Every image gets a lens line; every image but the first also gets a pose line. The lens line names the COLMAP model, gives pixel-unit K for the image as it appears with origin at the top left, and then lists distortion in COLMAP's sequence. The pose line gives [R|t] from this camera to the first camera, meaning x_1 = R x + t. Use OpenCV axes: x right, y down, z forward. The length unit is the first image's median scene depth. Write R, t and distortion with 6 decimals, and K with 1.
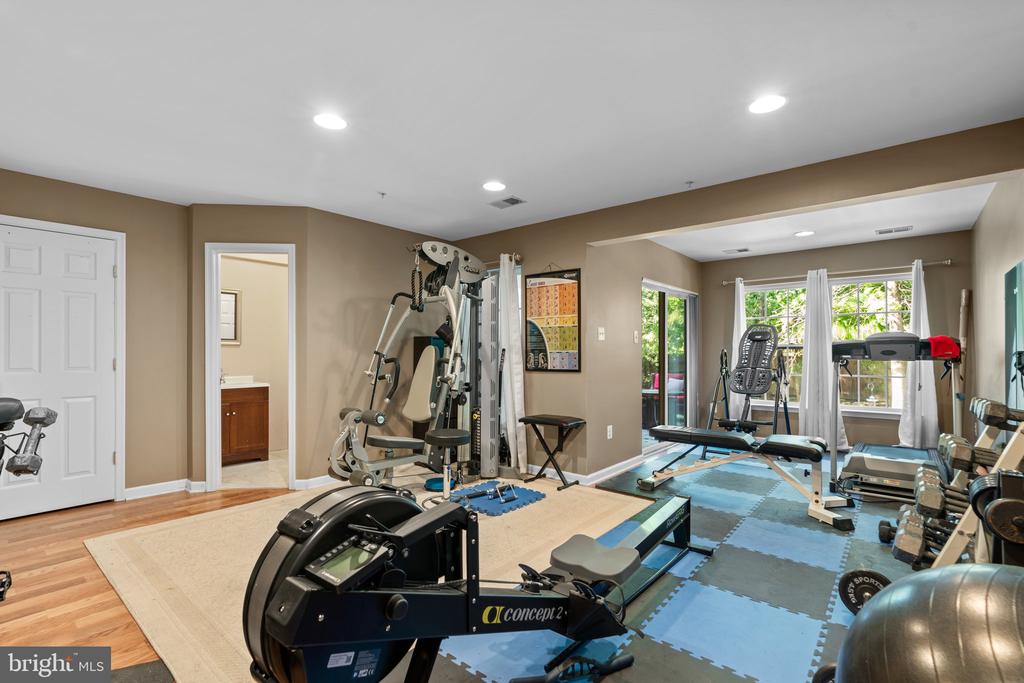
lens RADIAL K [[469.1, 0, 512.9], [0, 469.1, 346.7], [0, 0, 1]] dist [-0.001363, -0.000043]
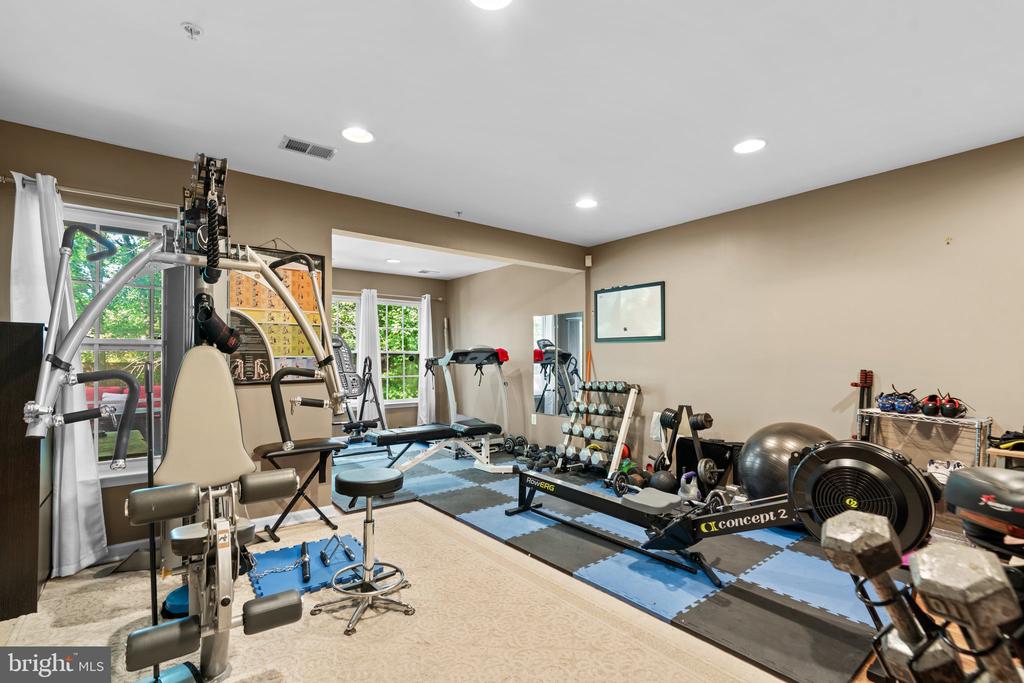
lens RADIAL K [[469.1, 0, 512.9], [0, 469.1, 346.7], [0, 0, 1]] dist [-0.001363, -0.000043]
pose [[0.218211, 0.023251, 0.975625, -0.608223], [-0.011455, 0.999708, -0.021263, 0.006013], [-0.975834, -0.006536, 0.218413, 0.510283]]
